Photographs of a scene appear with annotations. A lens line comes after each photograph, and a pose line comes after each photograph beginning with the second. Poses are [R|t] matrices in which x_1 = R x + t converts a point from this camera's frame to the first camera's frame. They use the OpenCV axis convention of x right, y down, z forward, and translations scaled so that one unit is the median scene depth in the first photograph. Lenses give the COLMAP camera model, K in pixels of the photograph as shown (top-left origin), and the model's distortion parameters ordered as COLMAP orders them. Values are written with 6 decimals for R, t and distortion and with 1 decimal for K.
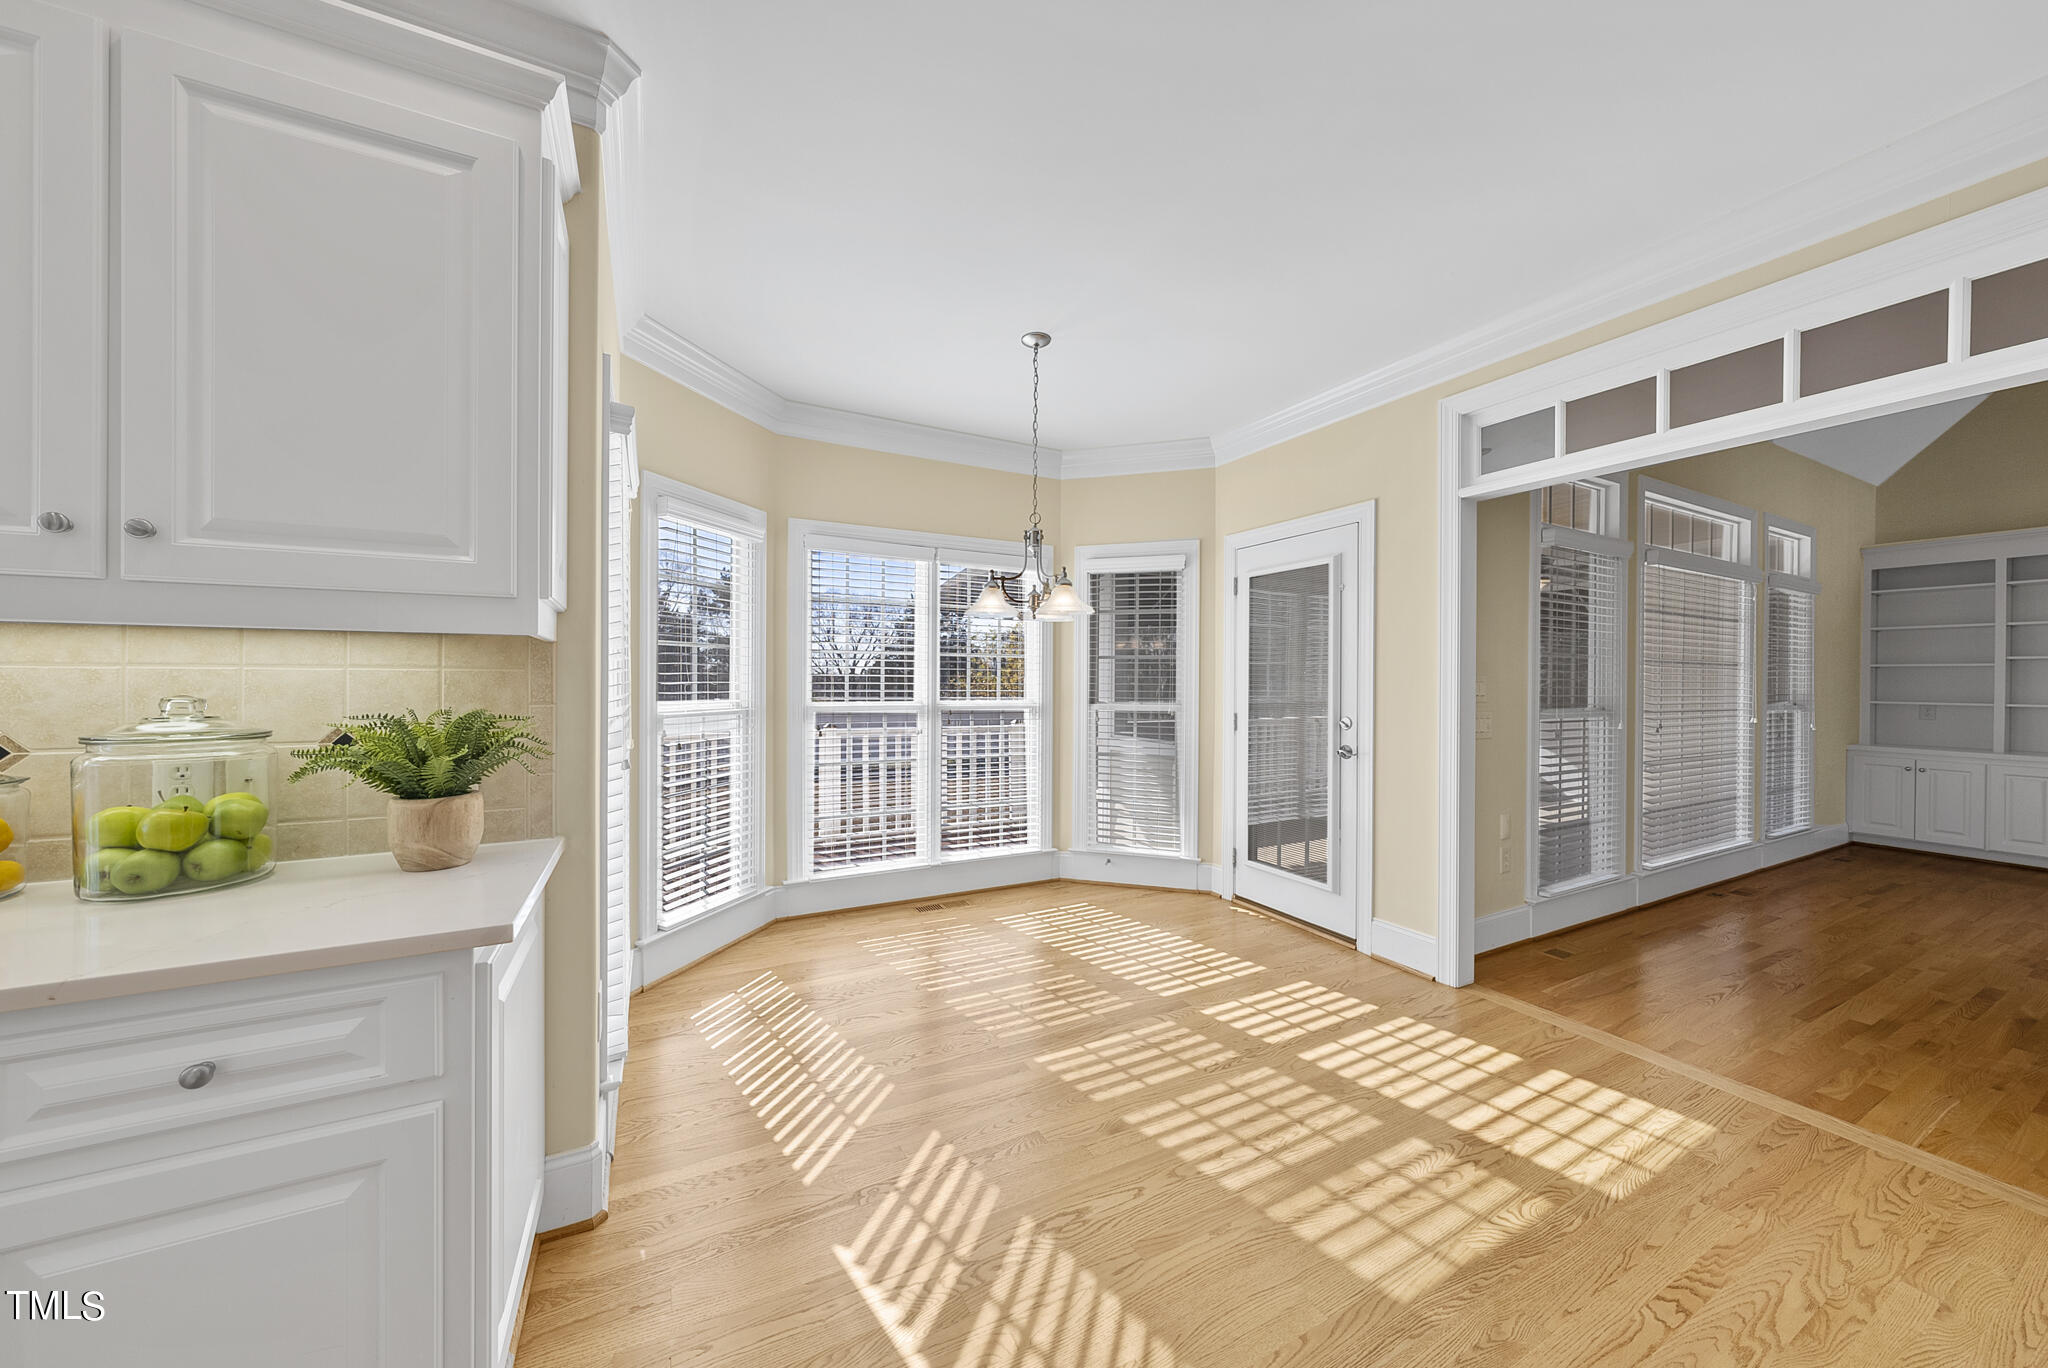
lens RADIAL K [[710.3, 0, 1038.3], [0, 710.3, 681.3], [0, 0, 1]] dist [-0.001041, -0.000564]
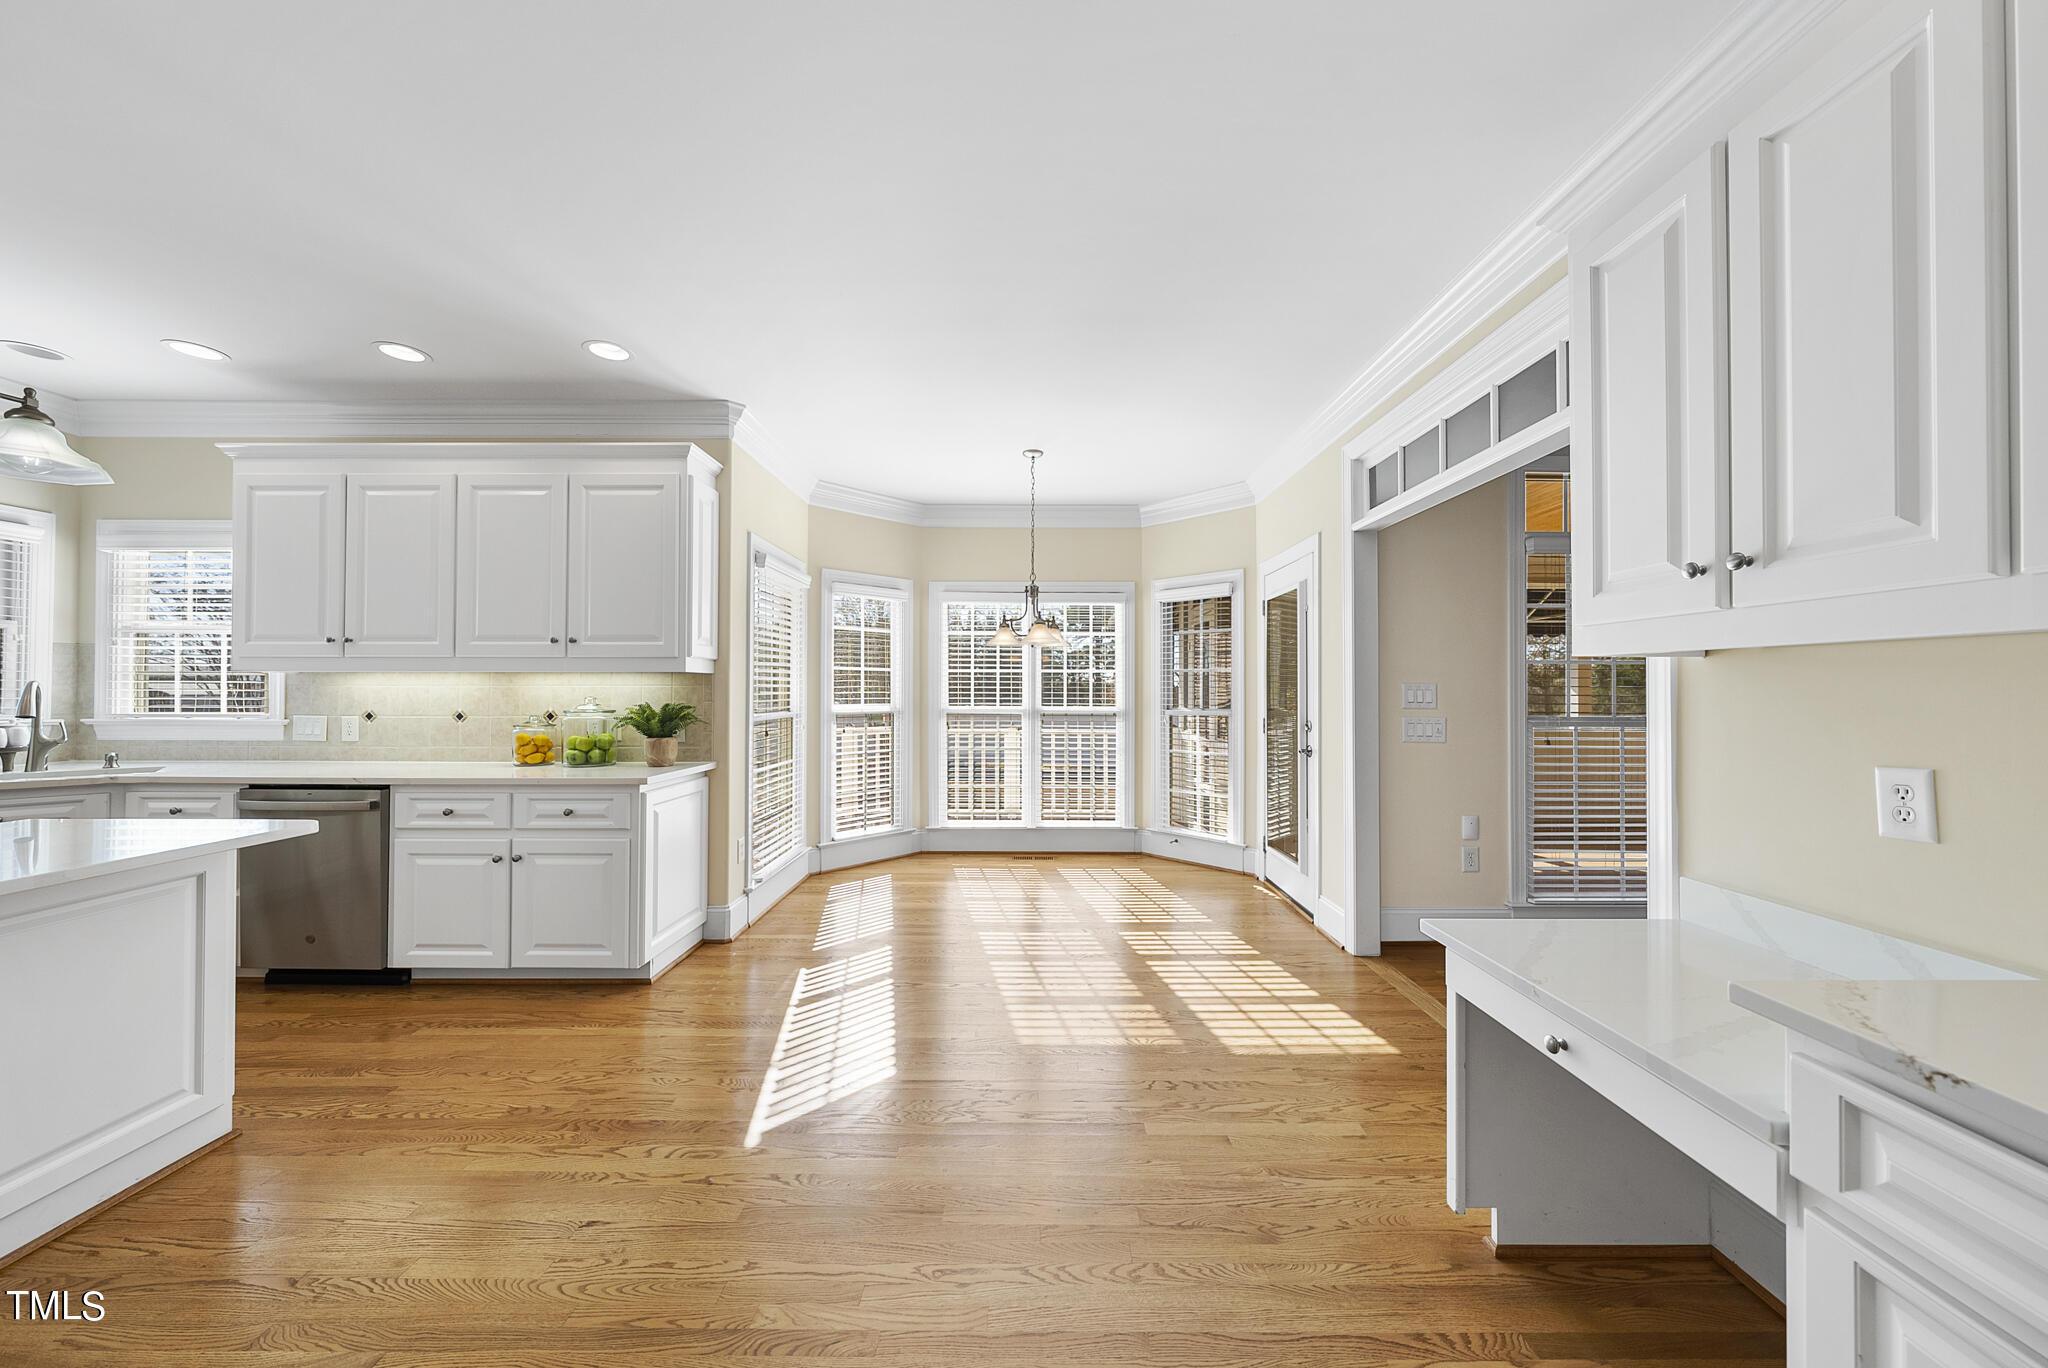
lens RADIAL K [[710.3, 0, 1032.7], [0, 710.3, 683.2], [0, 0, 1]] dist [-0.001041, -0.000564]
pose [[0.883317, -0.009961, -0.468670, 0.886821], [0.003004, 0.999874, -0.015591, 0.008997], [0.468767, 0.012364, 0.883236, -0.351186]]
